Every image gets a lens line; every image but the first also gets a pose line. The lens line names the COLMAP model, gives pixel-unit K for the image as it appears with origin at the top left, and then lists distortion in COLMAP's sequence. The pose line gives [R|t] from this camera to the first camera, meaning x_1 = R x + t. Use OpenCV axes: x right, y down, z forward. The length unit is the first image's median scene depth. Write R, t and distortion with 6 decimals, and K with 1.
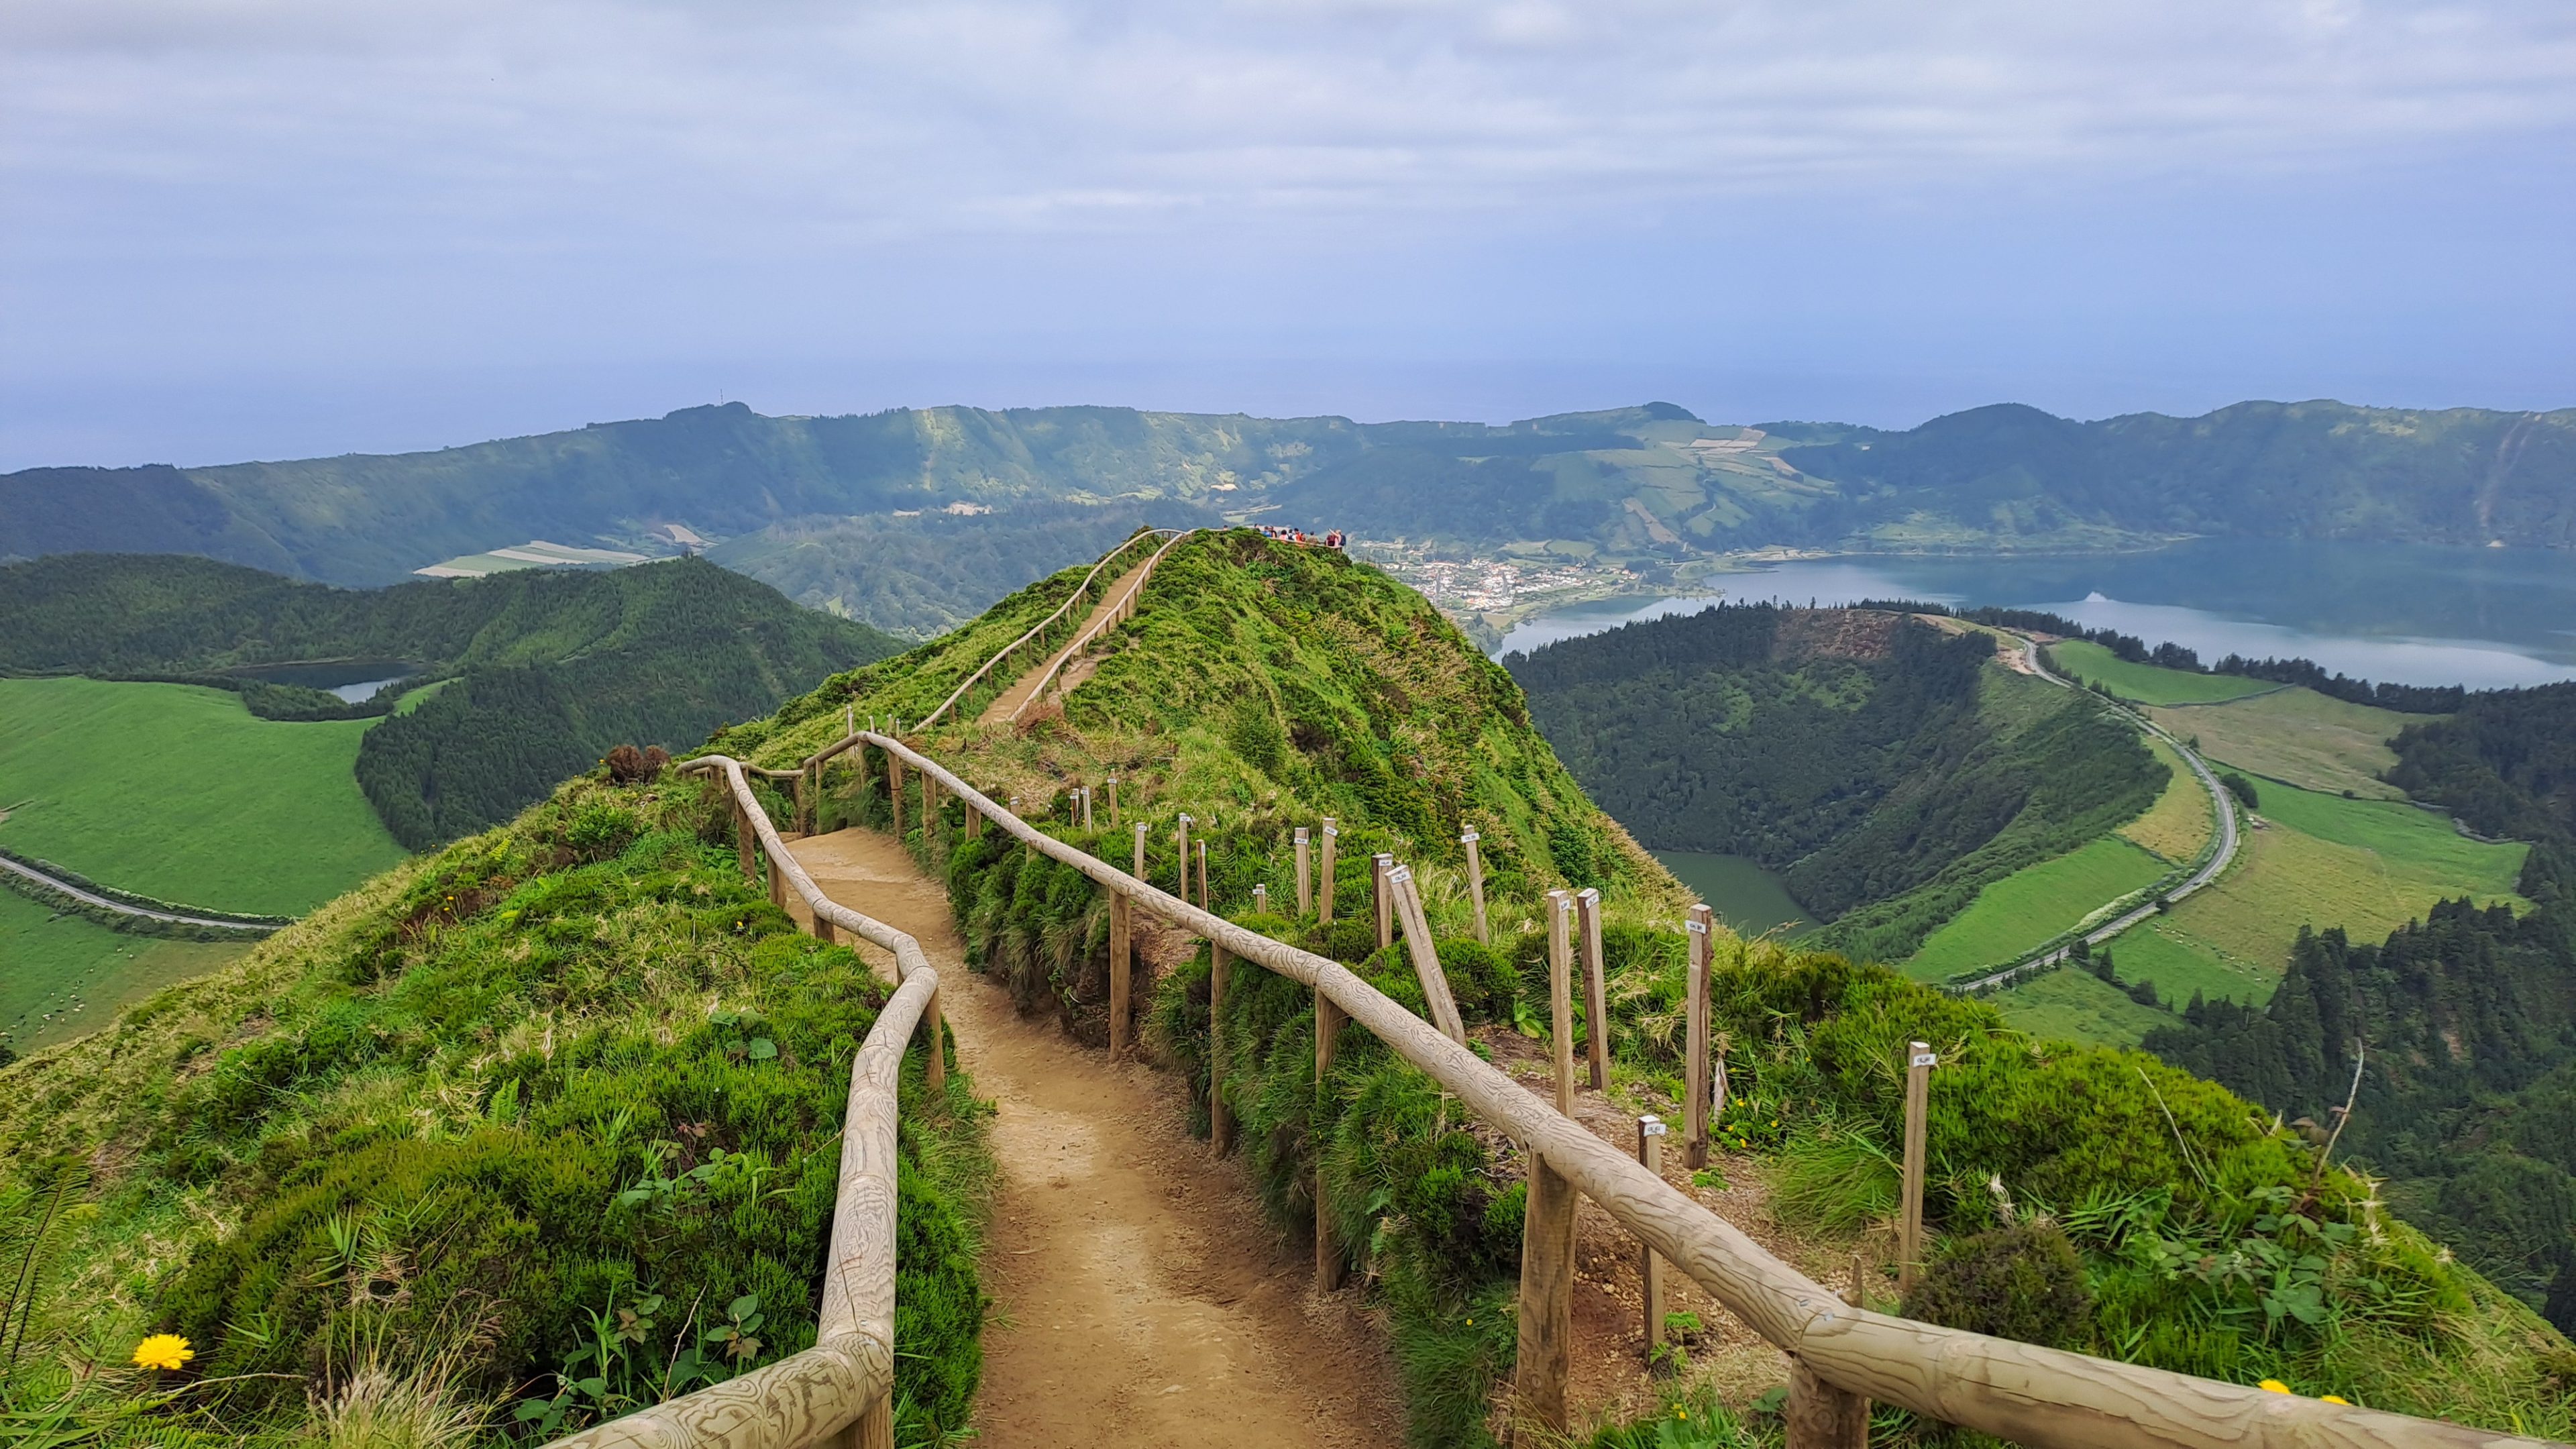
lens RADIAL K [[1888.3, 0, 1296.4], [0, 1888.3, 731.3], [0, 0, 1]] dist [0.105791, -0.102590]
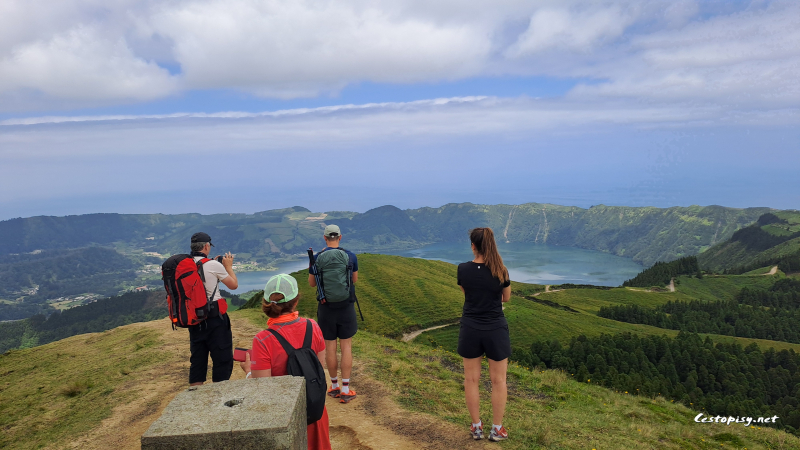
lens RADIAL K [[586.4, 0, 409.3], [0, 586.4, 225.4], [0, 0, 1]] dist [0.105791, -0.102590]
pose [[0.971432, -0.042327, 0.233514, 0.411136], [0.071361, 0.990527, -0.117321, -0.026156], [-0.226336, 0.130633, 0.965250, -0.022597]]
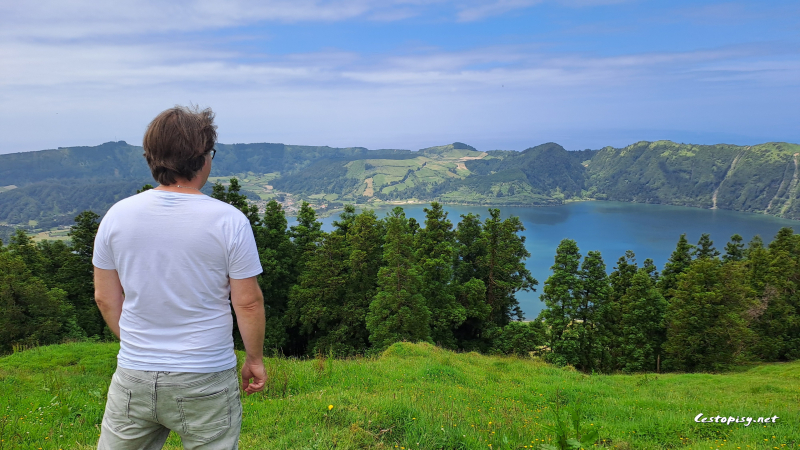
lens RADIAL K [[586.4, 0, 408.2], [0, 586.4, 231.3], [0, 0, 1]] dist [0.105791, -0.102590]
pose [[0.956007, 0.042992, -0.290177, 1.061458], [-0.051190, 0.998474, -0.020718, -0.088812], [0.288843, 0.034661, 0.956749, 0.614624]]
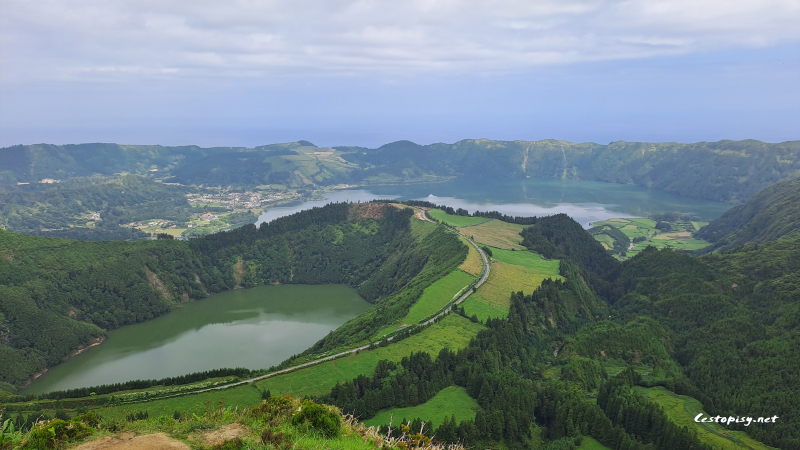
lens RADIAL K [[586.4, 0, 405.9], [0, 586.4, 218.4], [0, 0, 1]] dist [0.105791, -0.102590]
pose [[0.935430, -0.060363, 0.348321, 0.001444], [0.074628, 0.996827, -0.027670, -0.005638], [-0.345546, 0.051878, 0.936967, 0.052778]]
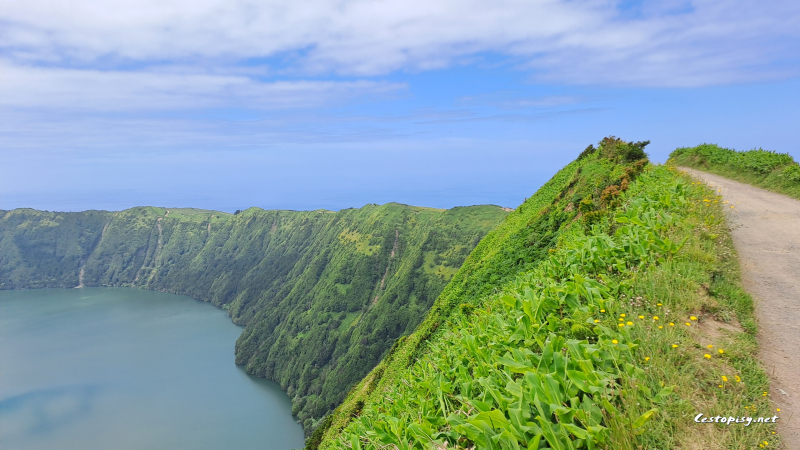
lens RADIAL K [[586.4, 0, 404.1], [0, 586.4, 221.1], [0, 0, 1]] dist [0.105791, -0.102590]
pose [[0.871958, -0.056079, 0.486358, 1.327292], [0.126168, 0.985603, -0.112555, -0.122636], [-0.473044, 0.159506, 0.866480, 0.821440]]
